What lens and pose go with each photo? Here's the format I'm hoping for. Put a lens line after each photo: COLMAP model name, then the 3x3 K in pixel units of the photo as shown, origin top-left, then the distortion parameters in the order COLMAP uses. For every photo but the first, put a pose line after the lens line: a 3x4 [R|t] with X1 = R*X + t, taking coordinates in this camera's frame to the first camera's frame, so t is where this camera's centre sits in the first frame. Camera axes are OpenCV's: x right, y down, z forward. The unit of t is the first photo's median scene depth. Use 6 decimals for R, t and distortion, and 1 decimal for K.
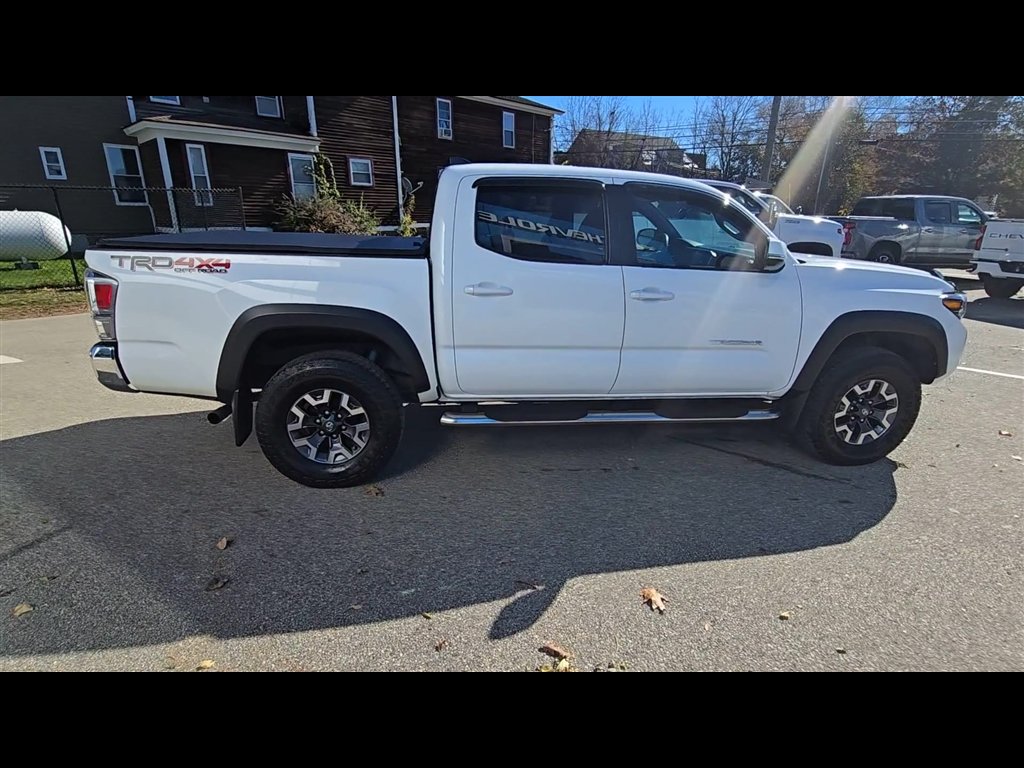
lens RADIAL K [[526.4, 0, 522.7], [0, 526.4, 389.0], [0, 0, 1]] dist [0.001418, -0.000503]
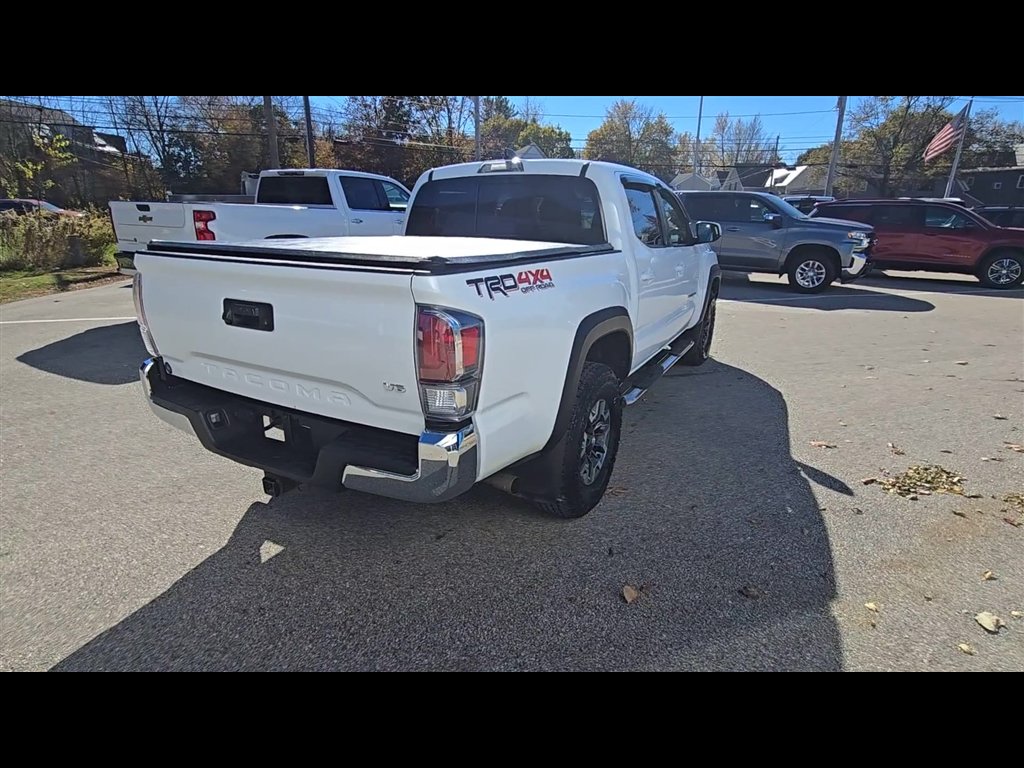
lens RADIAL K [[514.1, 0, 519.9], [0, 514.1, 382.1], [0, 0, 1]] dist [0.004523, -0.000593]
pose [[0.594836, -0.262137, 0.759904, -1.234087], [0.254483, 0.958121, 0.131310, -0.198498], [-0.762501, 0.115275, 0.636634, 0.563532]]
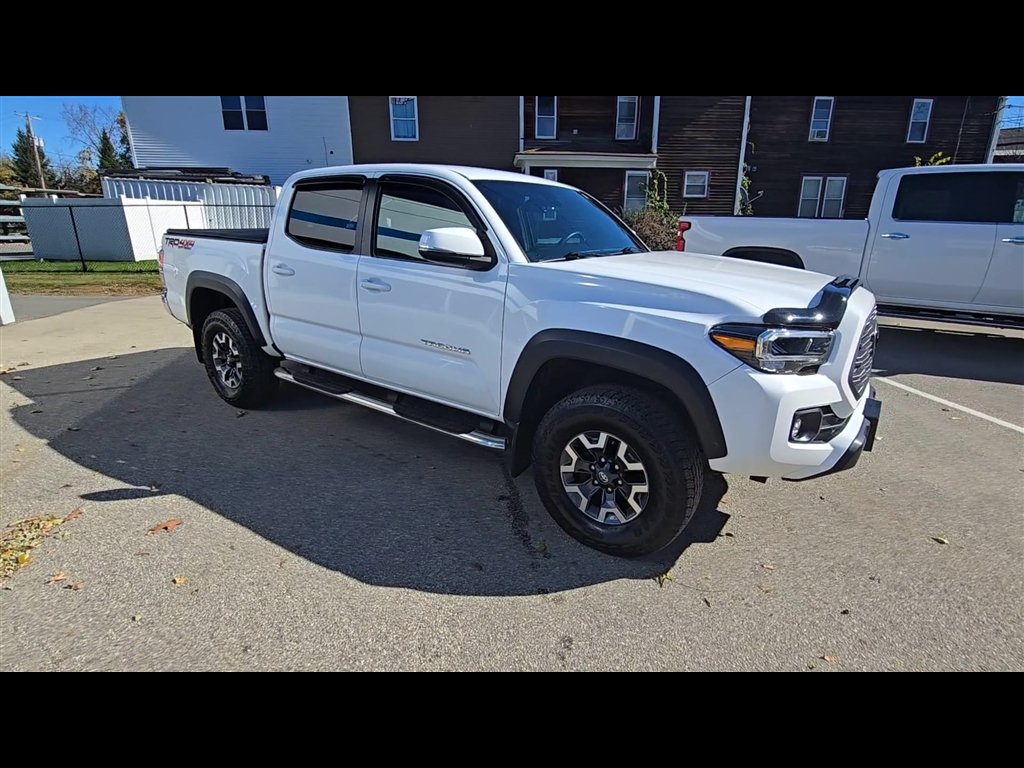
lens RADIAL K [[526.4, 0, 522.7], [0, 526.4, 389.0], [0, 0, 1]] dist [0.001418, -0.000503]
pose [[0.729793, 0.192869, -0.655899, 1.296502], [-0.210415, 0.976178, 0.052928, -0.110088], [0.650482, 0.099385, 0.752991, 0.502047]]
